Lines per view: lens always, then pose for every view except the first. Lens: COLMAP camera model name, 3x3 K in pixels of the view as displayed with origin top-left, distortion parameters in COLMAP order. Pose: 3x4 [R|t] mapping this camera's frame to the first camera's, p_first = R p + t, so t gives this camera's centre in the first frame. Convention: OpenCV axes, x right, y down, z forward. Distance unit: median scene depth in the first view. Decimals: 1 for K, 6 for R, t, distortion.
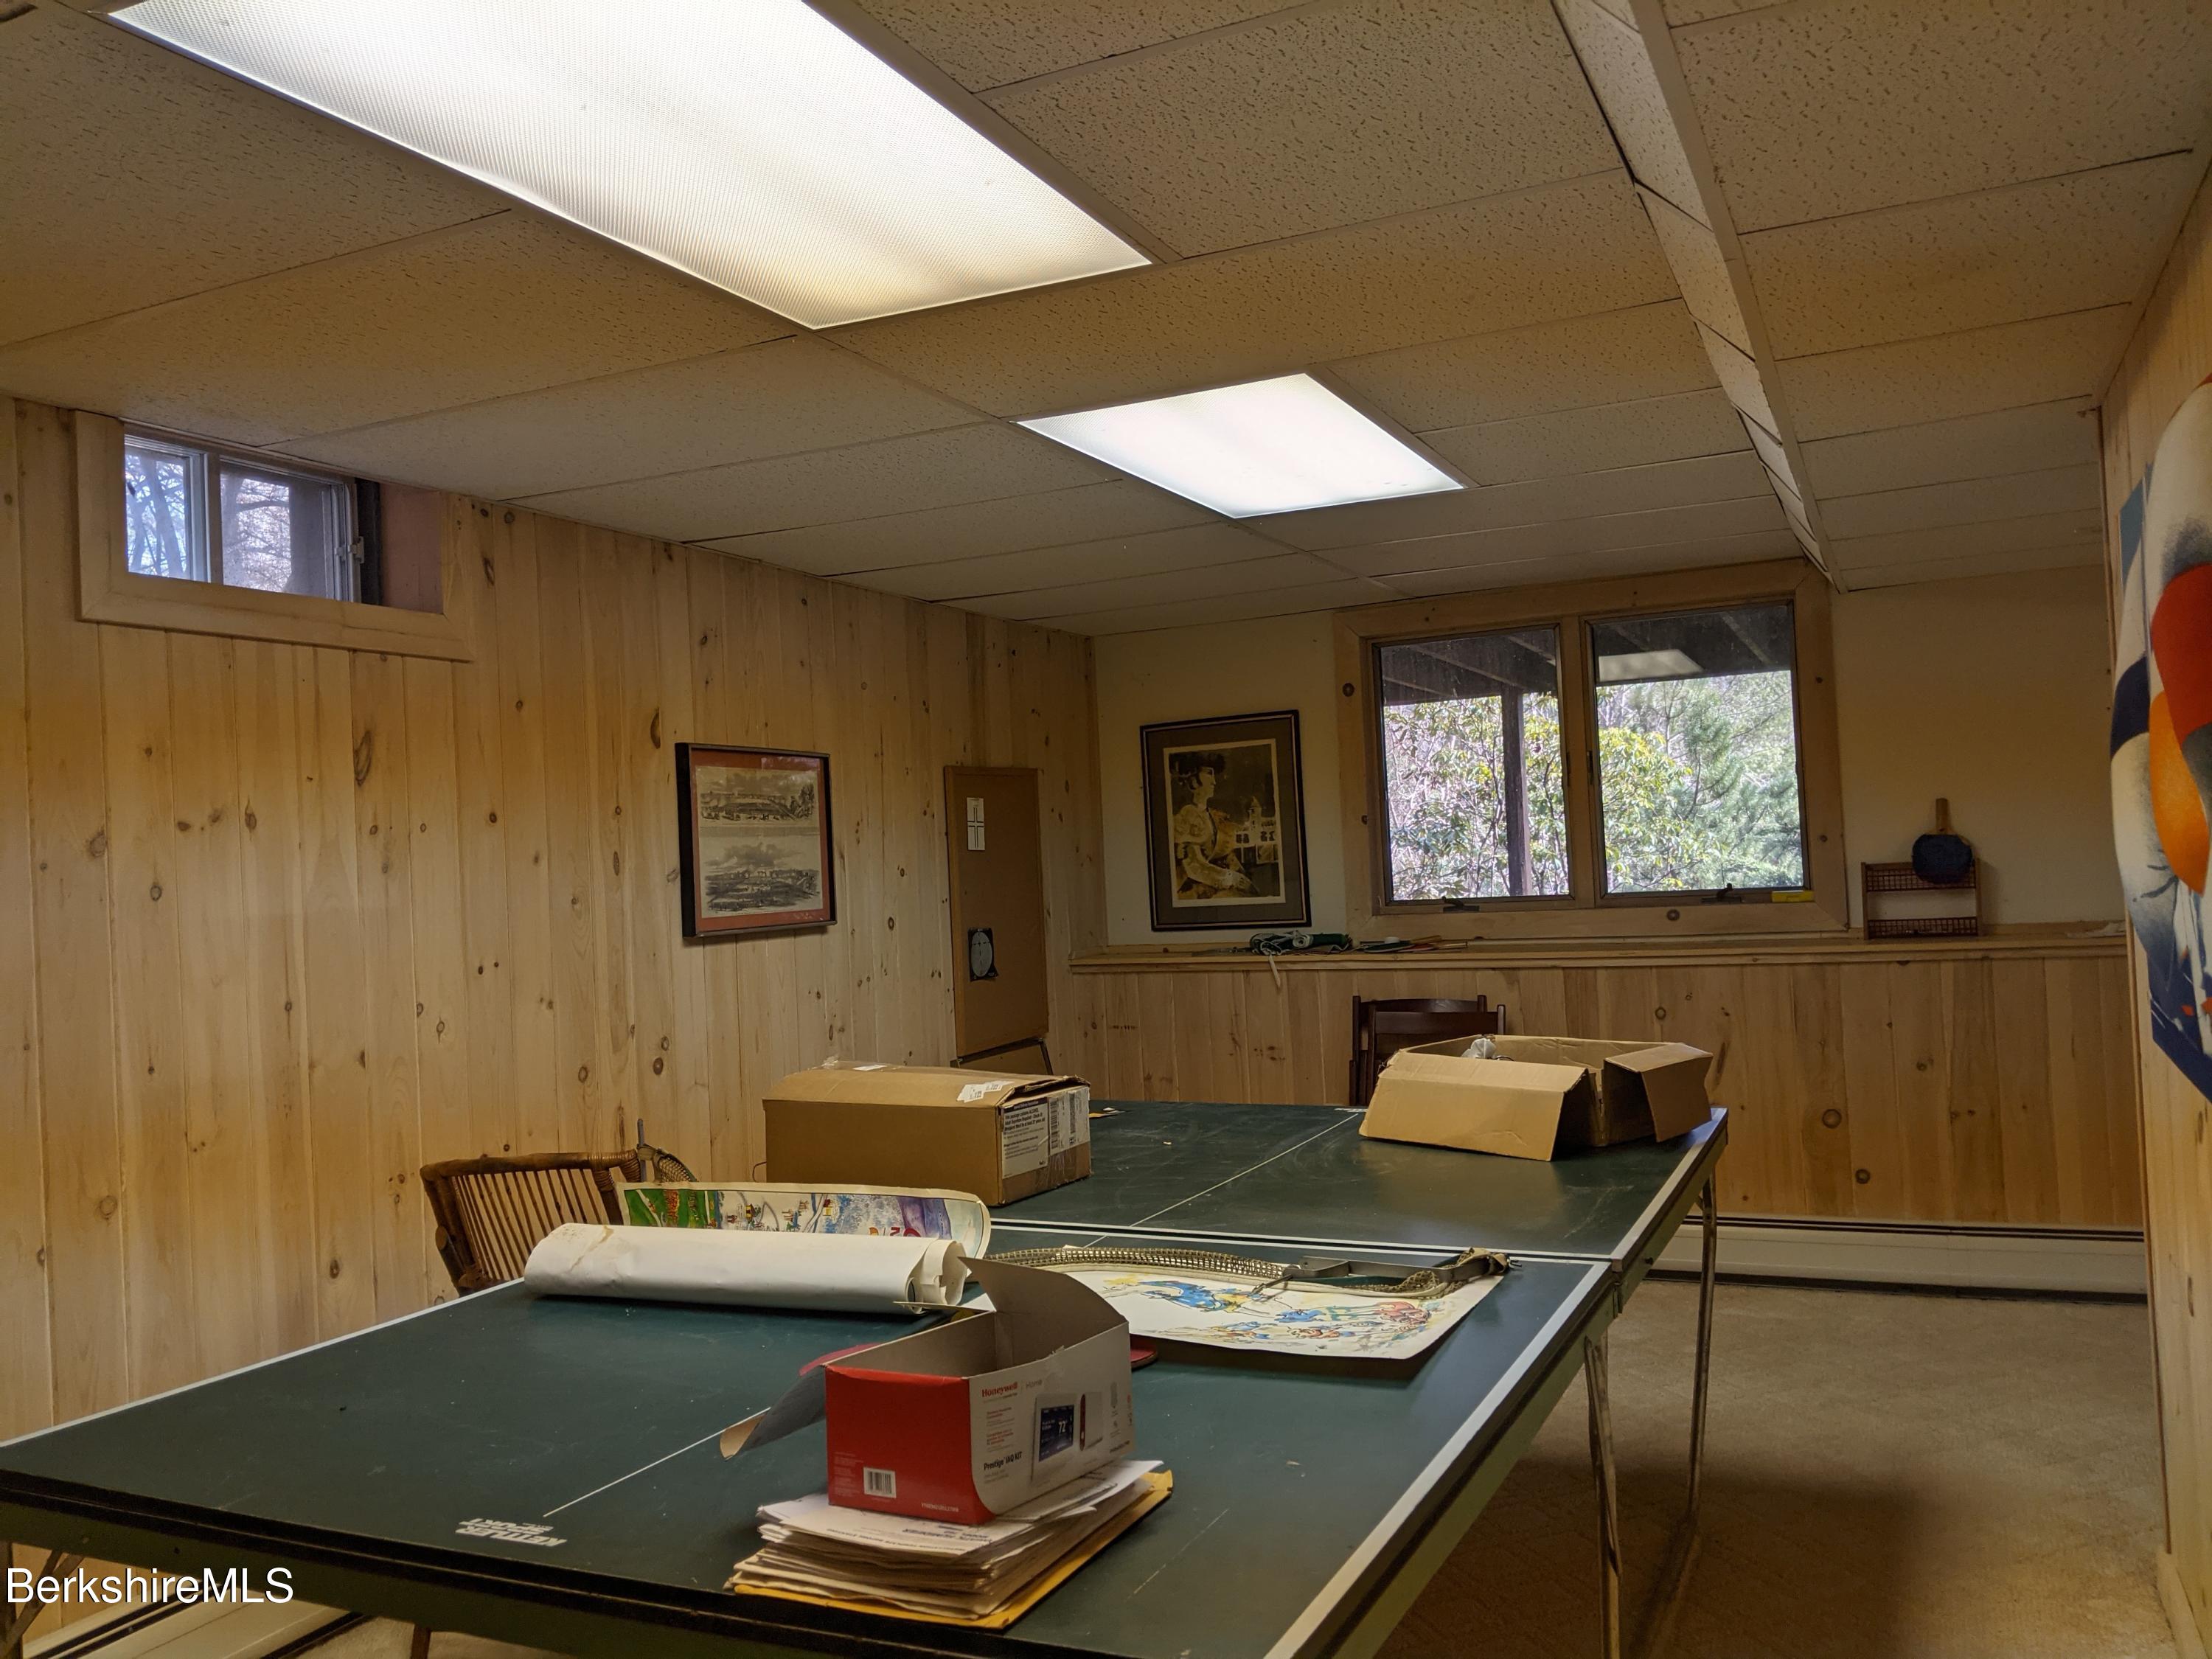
lens RADIAL K [[1705.1, 0, 1106.0], [0, 1705.1, 829.5], [0, 0, 1]] dist [0.070709, -0.152344]
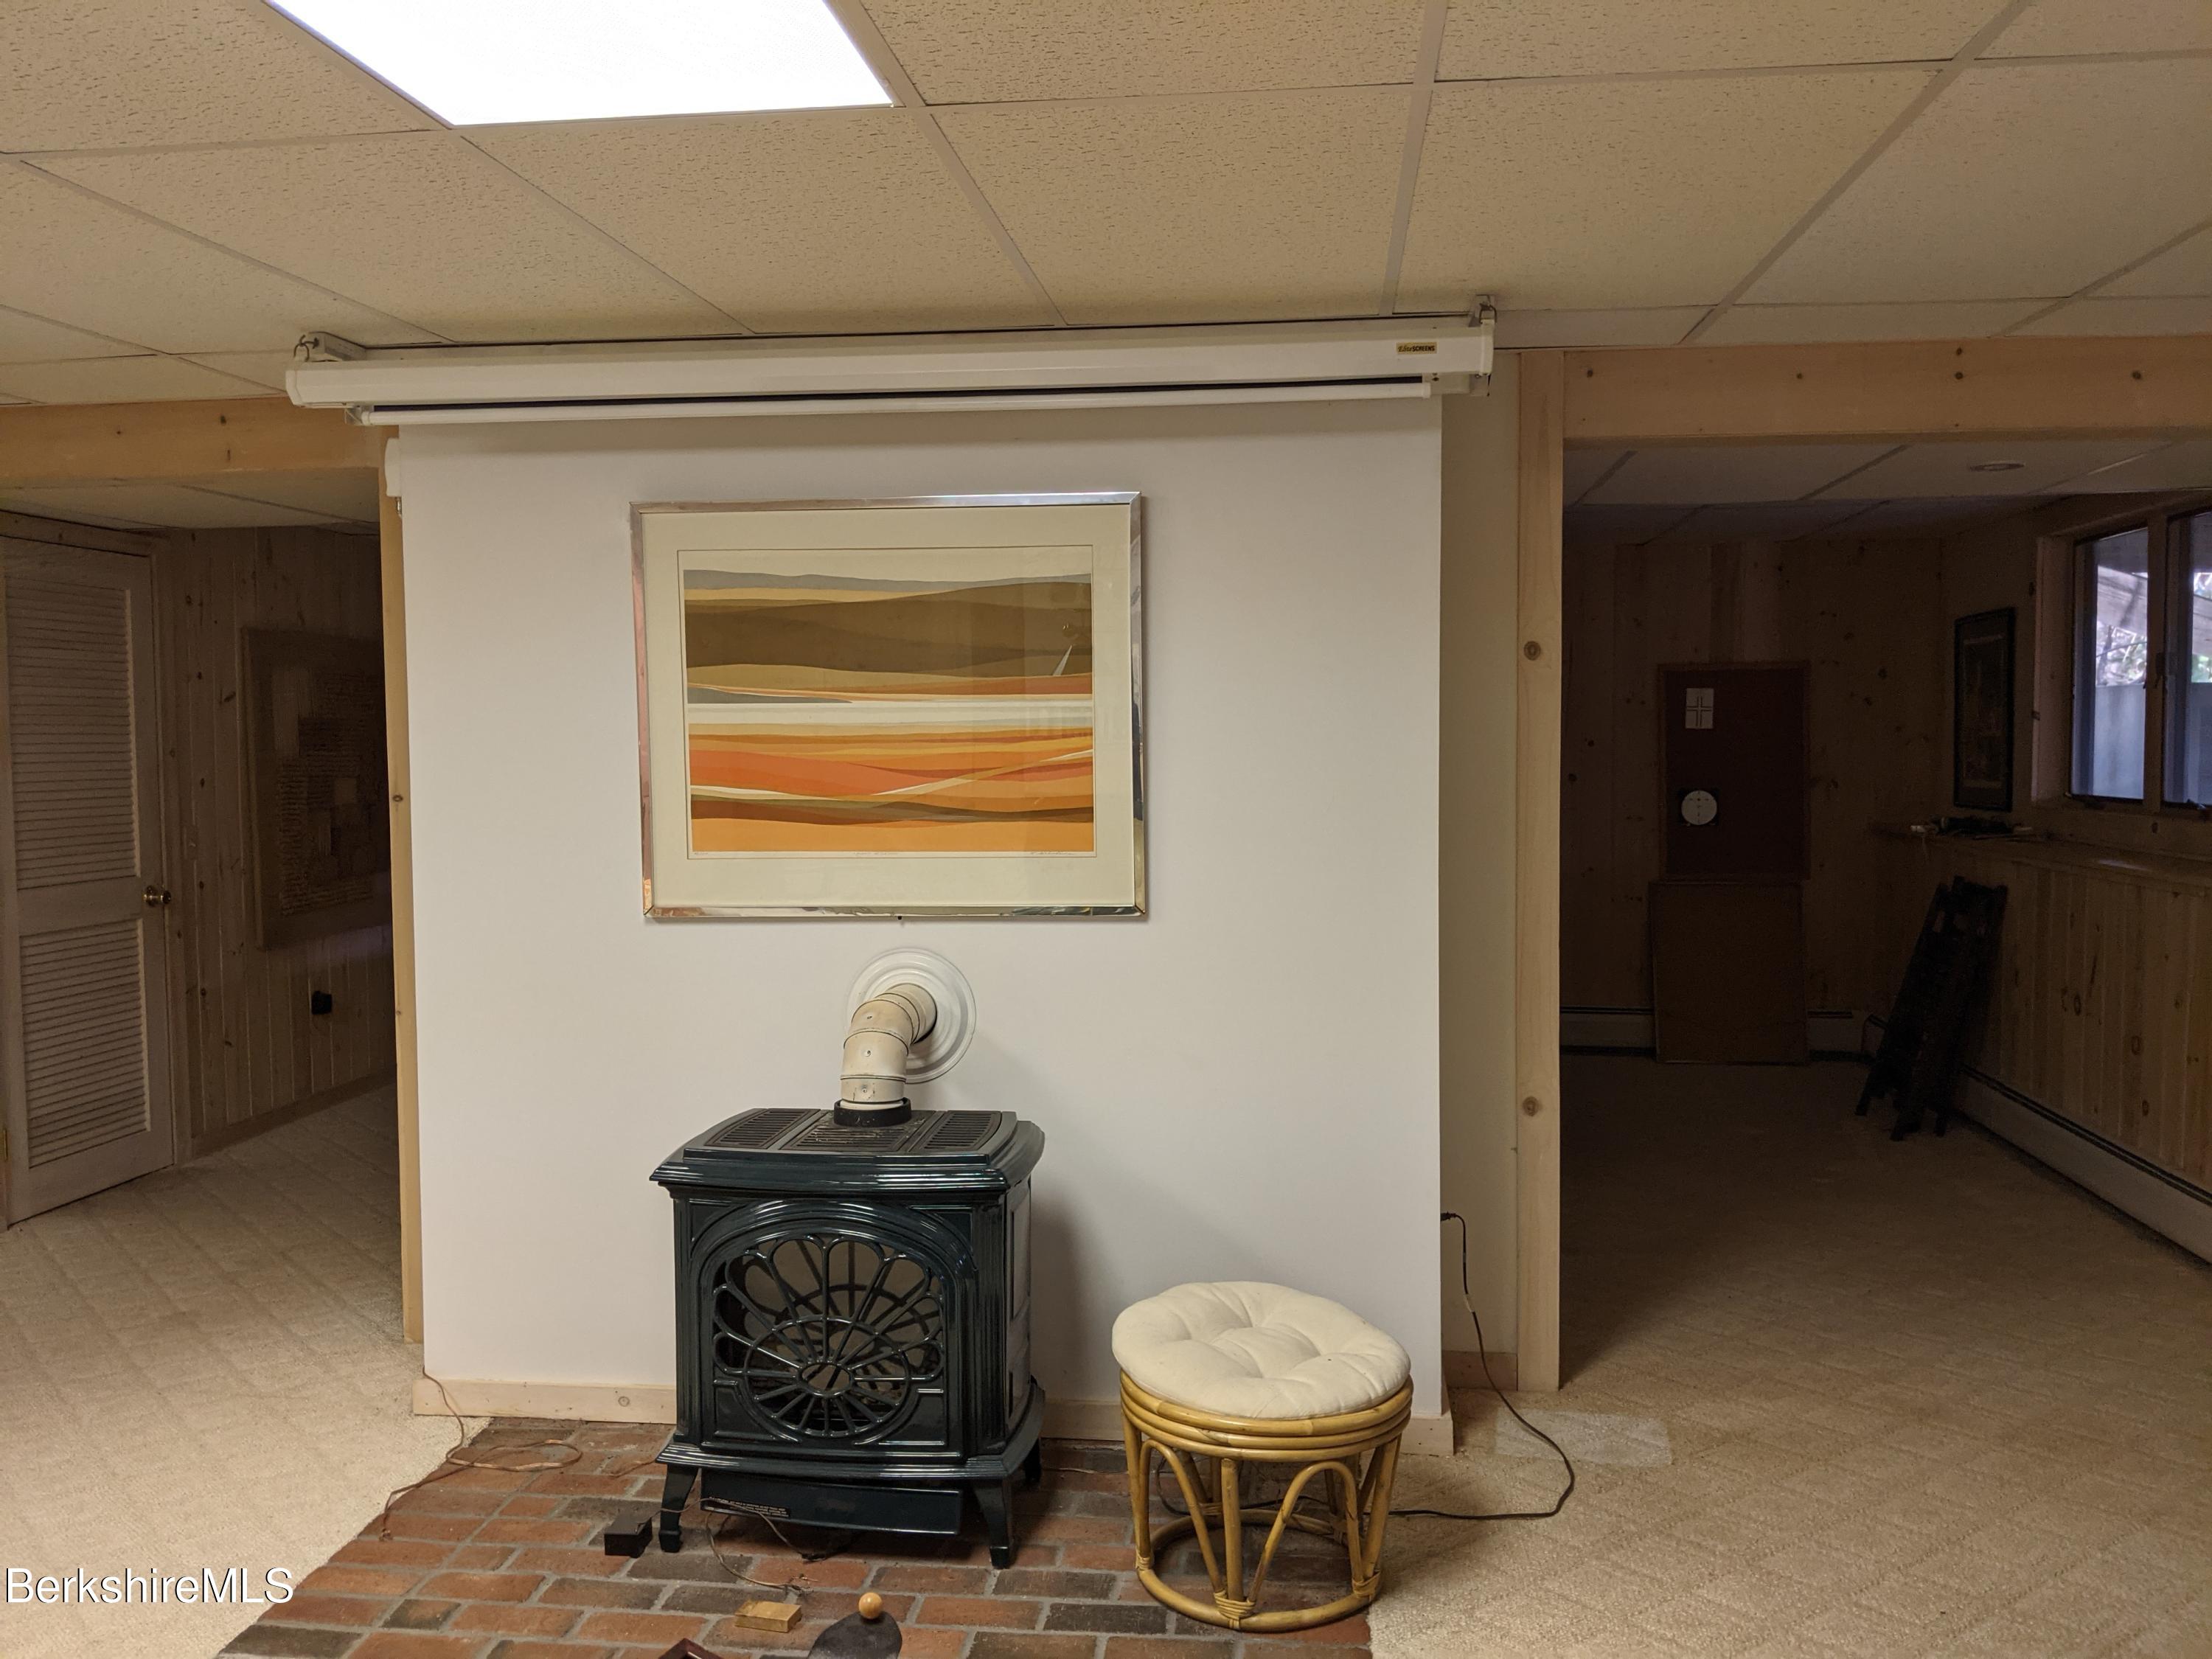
lens RADIAL K [[1705.1, 0, 1106.0], [0, 1705.1, 829.5], [0, 0, 1]] dist [0.070709, -0.152344]
pose [[0.303750, 0.097303, -0.947770, 1.287387], [0.009459, 0.994414, 0.105123, -0.066423], [0.952705, -0.040896, 0.301133, 0.203506]]
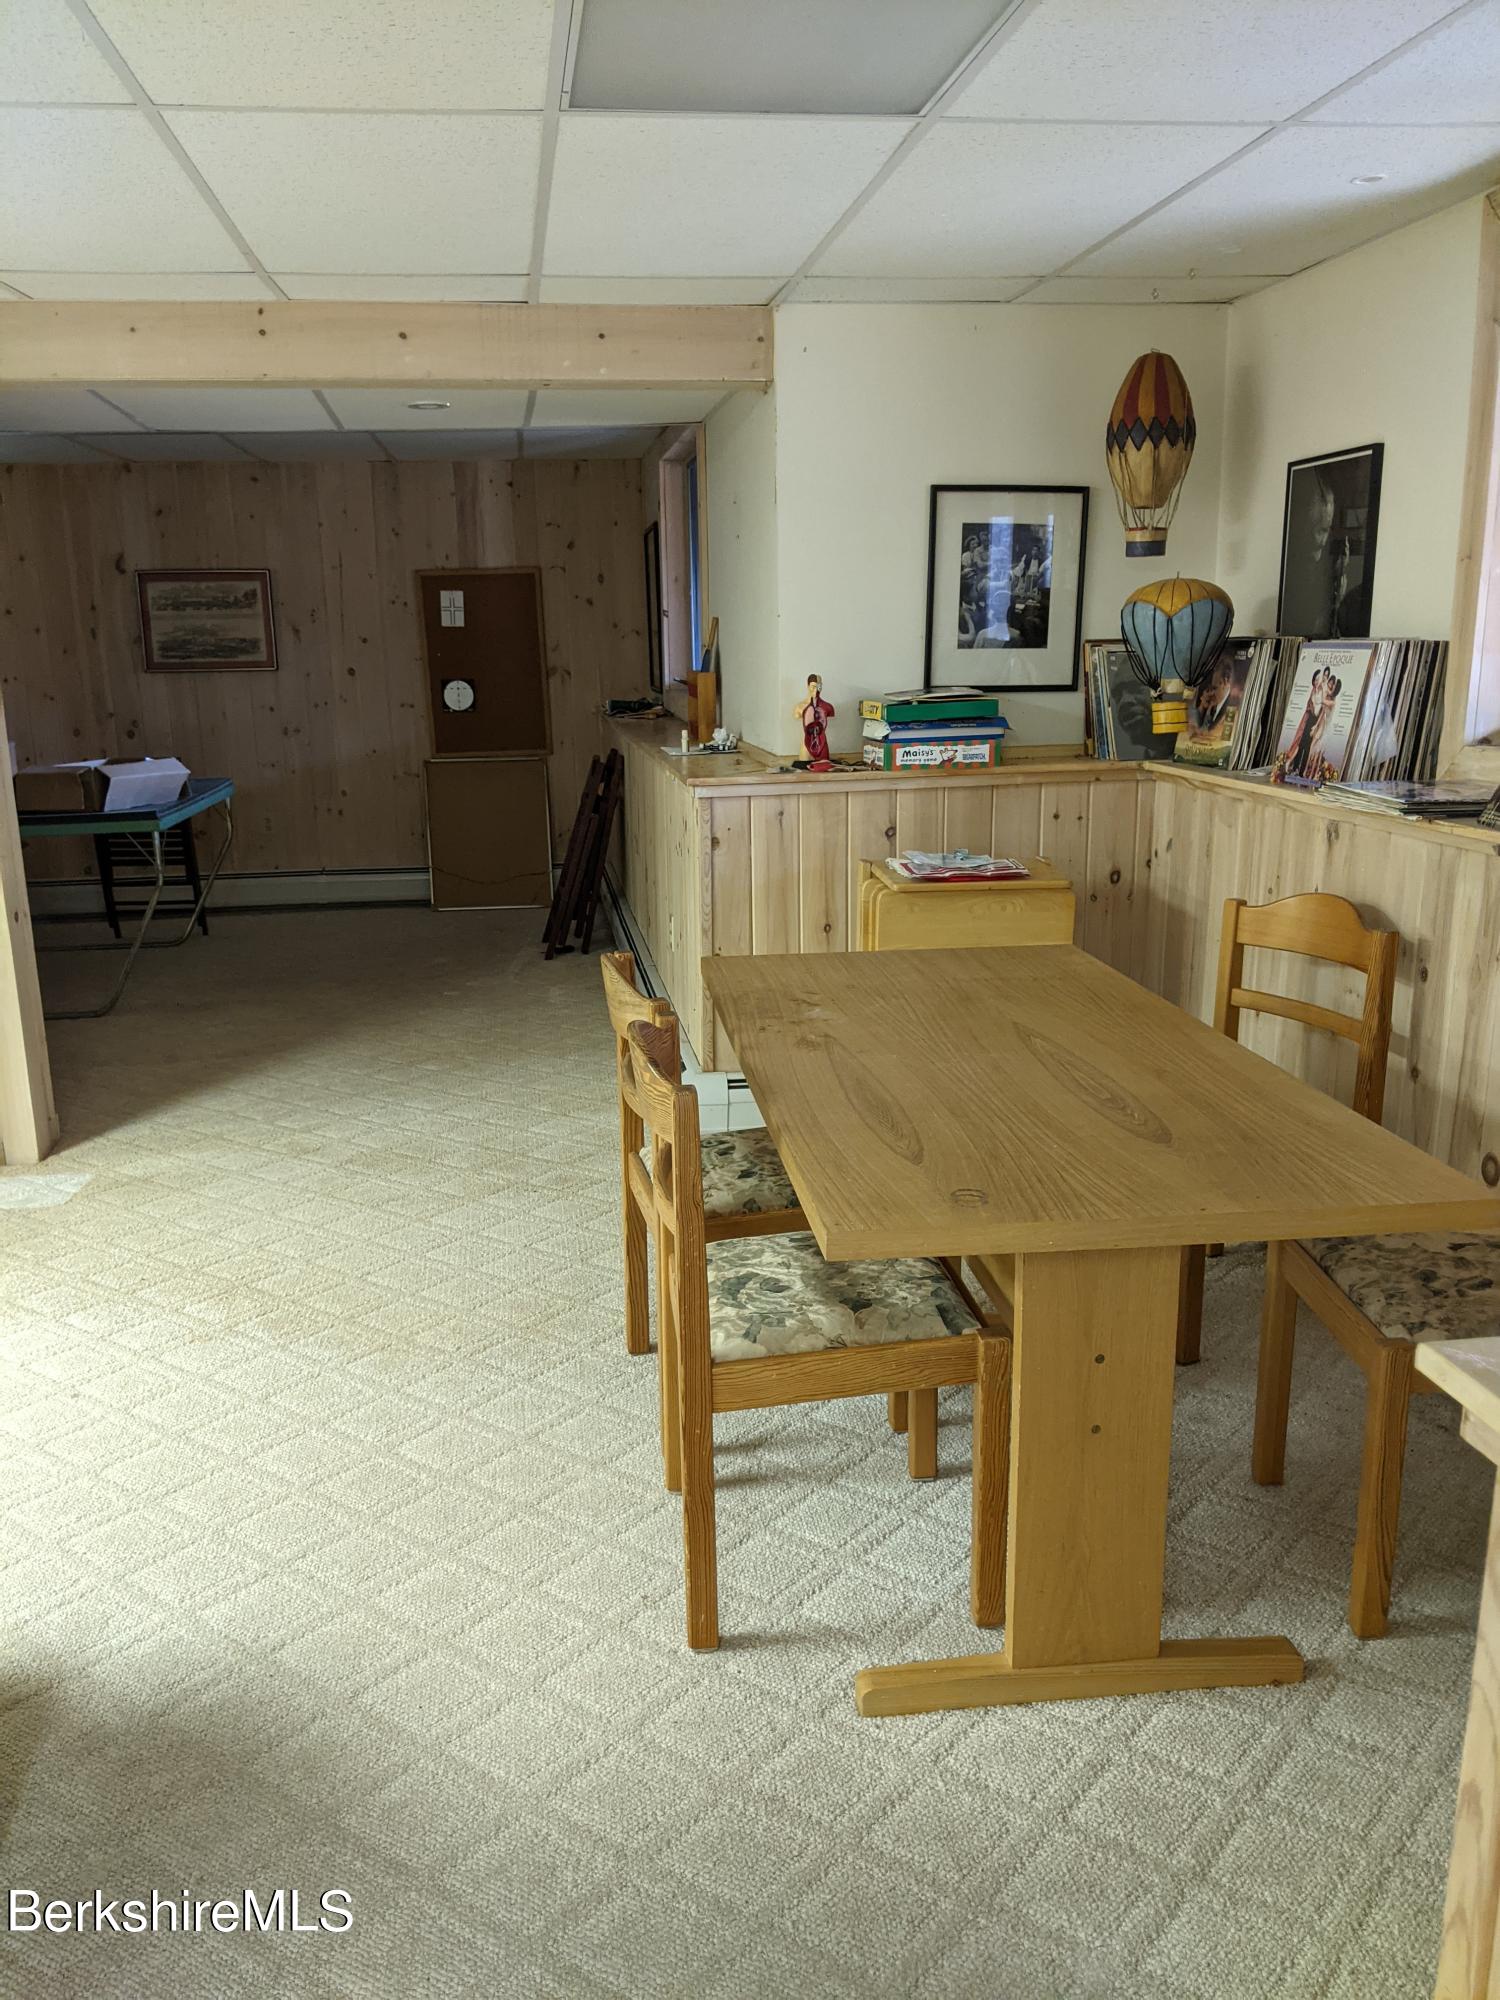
lens RADIAL K [[1541.7, 0, 744.4], [0, 1541.7, 1037.4], [0, 0, 1]] dist [0.070709, -0.152344]
pose [[0.543916, 0.251705, -0.800500, 1.587544], [0.007743, 0.952407, 0.304731, -0.073524], [0.839104, -0.171947, 0.516080, 0.532359]]
